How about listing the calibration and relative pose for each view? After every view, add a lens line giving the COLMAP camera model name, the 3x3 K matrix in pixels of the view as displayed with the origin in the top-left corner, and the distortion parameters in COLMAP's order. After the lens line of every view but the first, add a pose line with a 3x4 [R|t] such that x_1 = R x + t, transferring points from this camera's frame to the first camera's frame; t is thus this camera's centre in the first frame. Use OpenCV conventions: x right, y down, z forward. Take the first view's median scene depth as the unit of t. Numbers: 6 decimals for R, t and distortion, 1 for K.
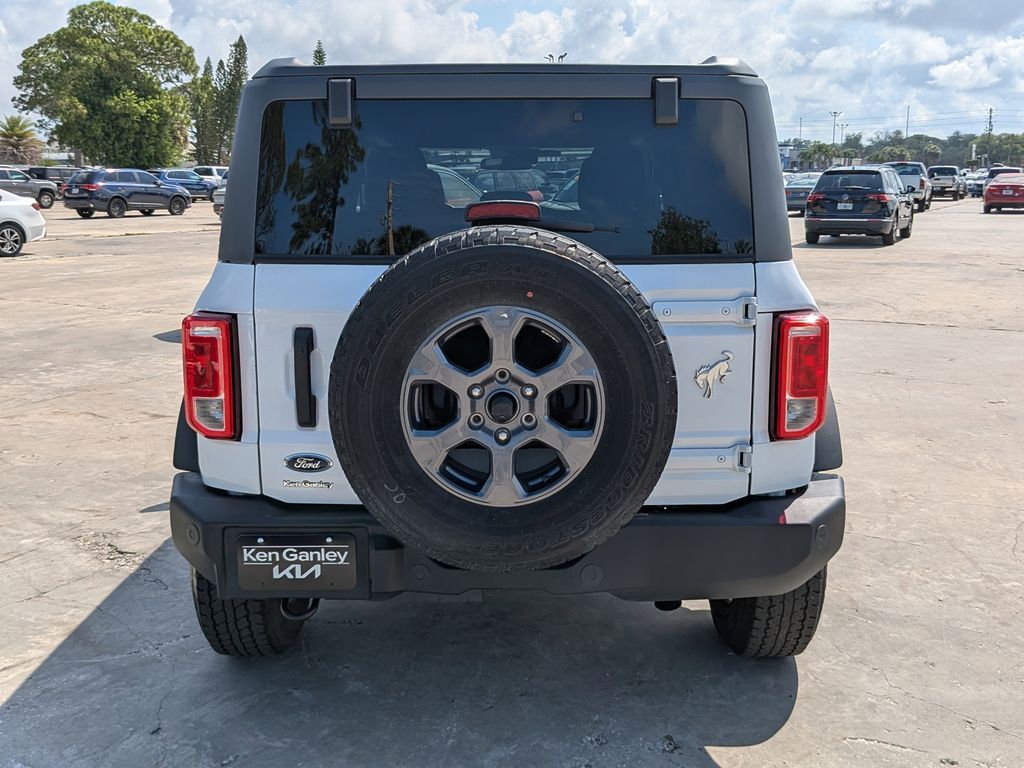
lens RADIAL K [[1063.8, 0, 503.2], [0, 1063.8, 356.9], [0, 0, 1]] dist [0.014452, 0.000000]
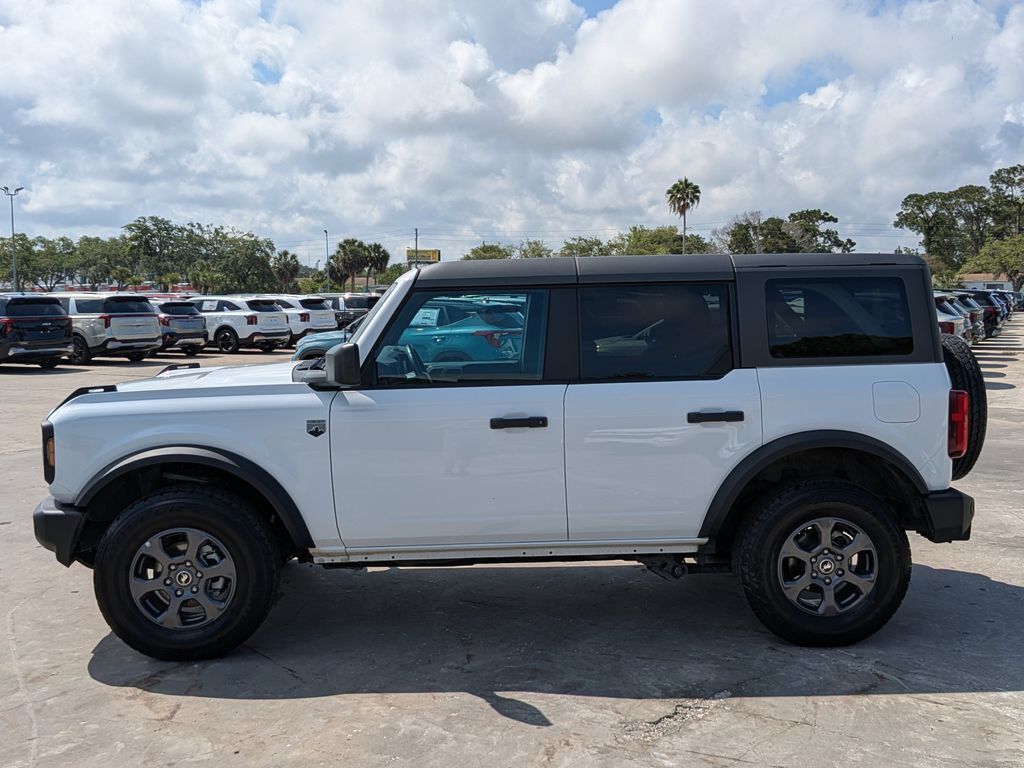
lens RADIAL K [[1063.8, 0, 511.8], [0, 1063.8, 380.1], [0, 0, 1]] dist [0.014452, 0.000000]
pose [[-0.065012, -0.077842, 0.994844, -1.206687], [0.178235, 0.980015, 0.088329, -0.207999], [-0.981838, 0.183059, -0.049838, 1.076055]]
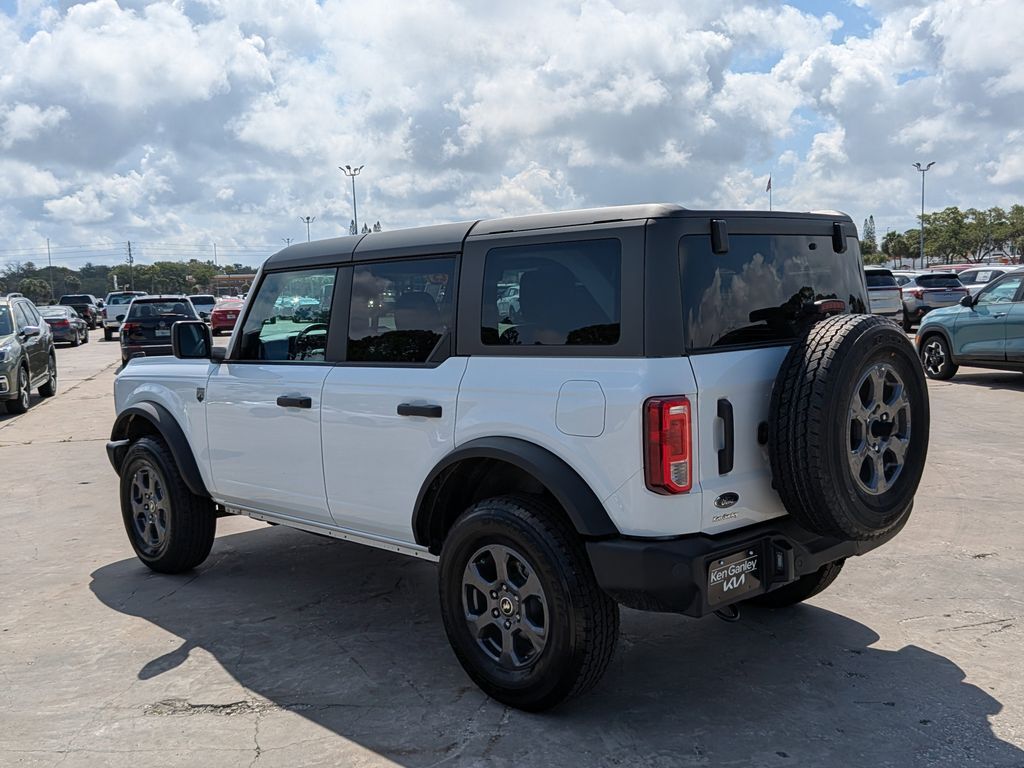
lens RADIAL K [[1063.8, 0, 509.5], [0, 1063.8, 395.8], [0, 0, 1]] dist [0.014452, 0.000000]
pose [[0.712869, -0.093315, 0.695061, -0.760291], [0.151685, 0.988164, -0.022905, -0.023863], [-0.684696, 0.121759, 0.718586, 0.122343]]
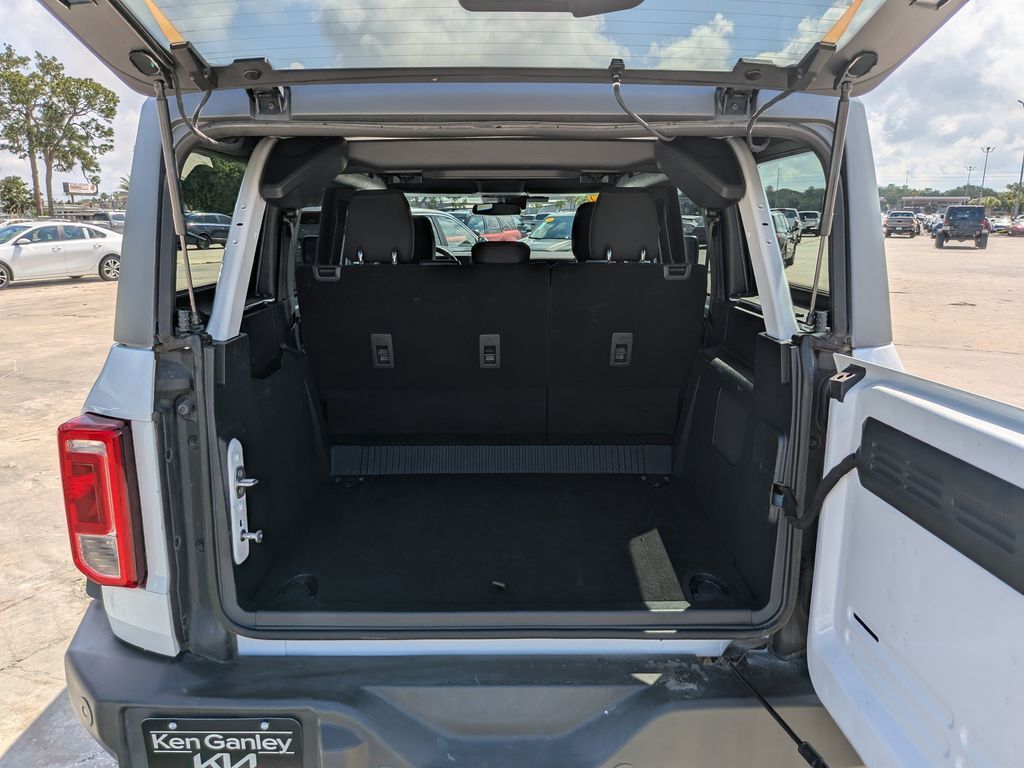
lens RADIAL K [[749.0, 0, 501.2], [0, 749.0, 380.9], [0, 0, 1]] dist [-0.009532, -0.004391]
pose [[0.999883, -0.002891, 0.015036, -0.004090], [0.002189, 0.998915, 0.046527, -0.052459], [-0.015154, -0.046489, 0.998804, 0.285475]]
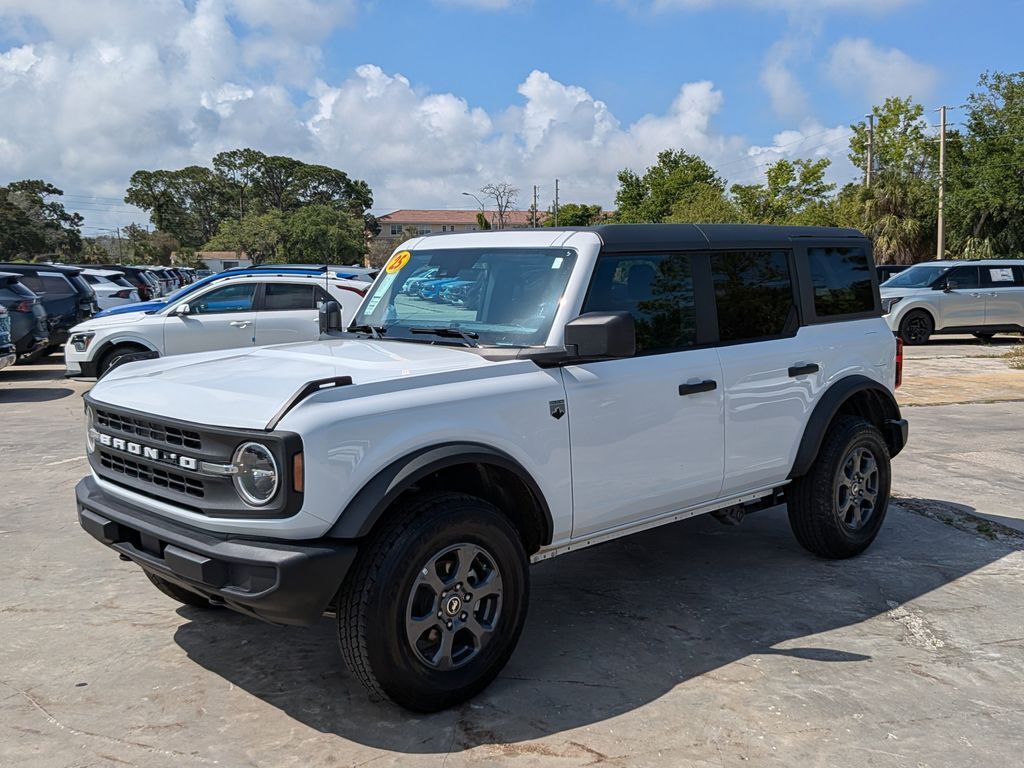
lens RADIAL K [[1063.8, 0, 497.1], [0, 1063.8, 402.8], [0, 0, 1]] dist [0.014452, 0.000000]
pose [[-0.694646, -0.085455, 0.714258, -0.787605], [0.130546, 0.961456, 0.241991, -0.337881], [-0.707407, 0.261342, -0.656716, 1.852837]]
